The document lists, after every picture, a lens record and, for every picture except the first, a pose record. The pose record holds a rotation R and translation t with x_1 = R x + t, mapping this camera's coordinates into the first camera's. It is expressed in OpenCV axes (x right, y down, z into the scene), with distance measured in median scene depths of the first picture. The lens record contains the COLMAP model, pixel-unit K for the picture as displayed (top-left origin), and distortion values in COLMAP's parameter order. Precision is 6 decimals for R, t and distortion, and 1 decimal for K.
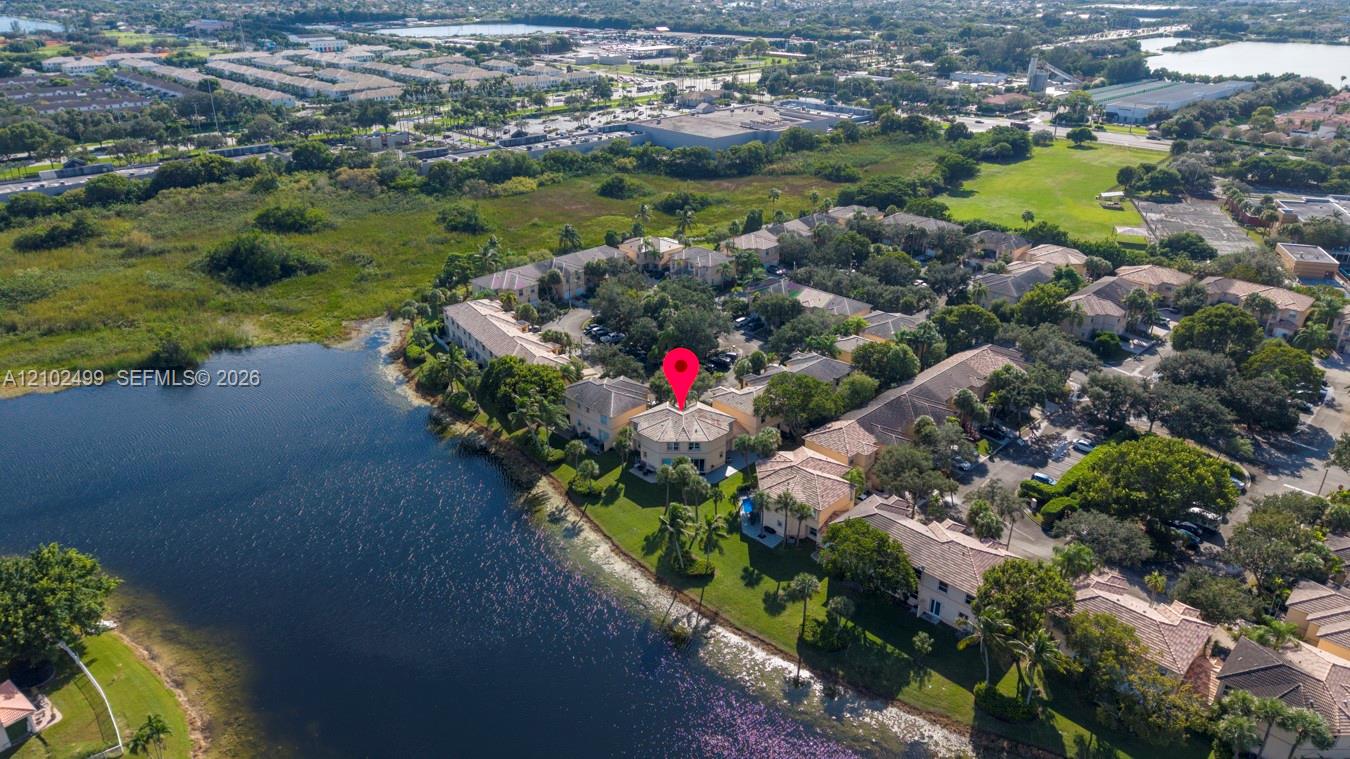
lens RADIAL K [[904.0, 0, 675.0], [0, 904.0, 379.5], [0, 0, 1]] dist [0.034245, -0.034933]
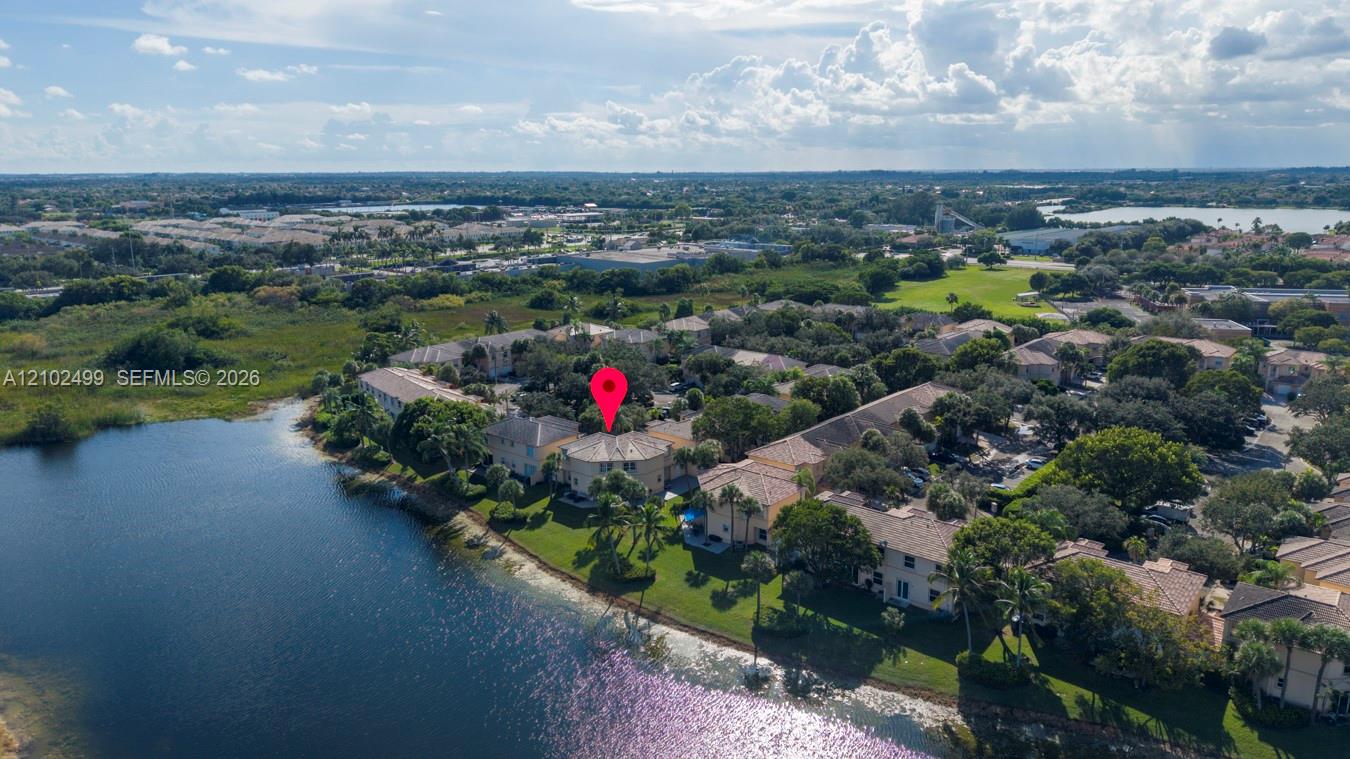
lens RADIAL K [[904.0, 0, 675.0], [0, 904.0, 379.5], [0, 0, 1]] dist [0.034245, -0.034933]
pose [[0.996873, -0.023913, 0.075309, 0.000661], [0.038997, 0.977832, -0.205727, 0.147092], [-0.068720, 0.208021, 0.975707, 0.066789]]
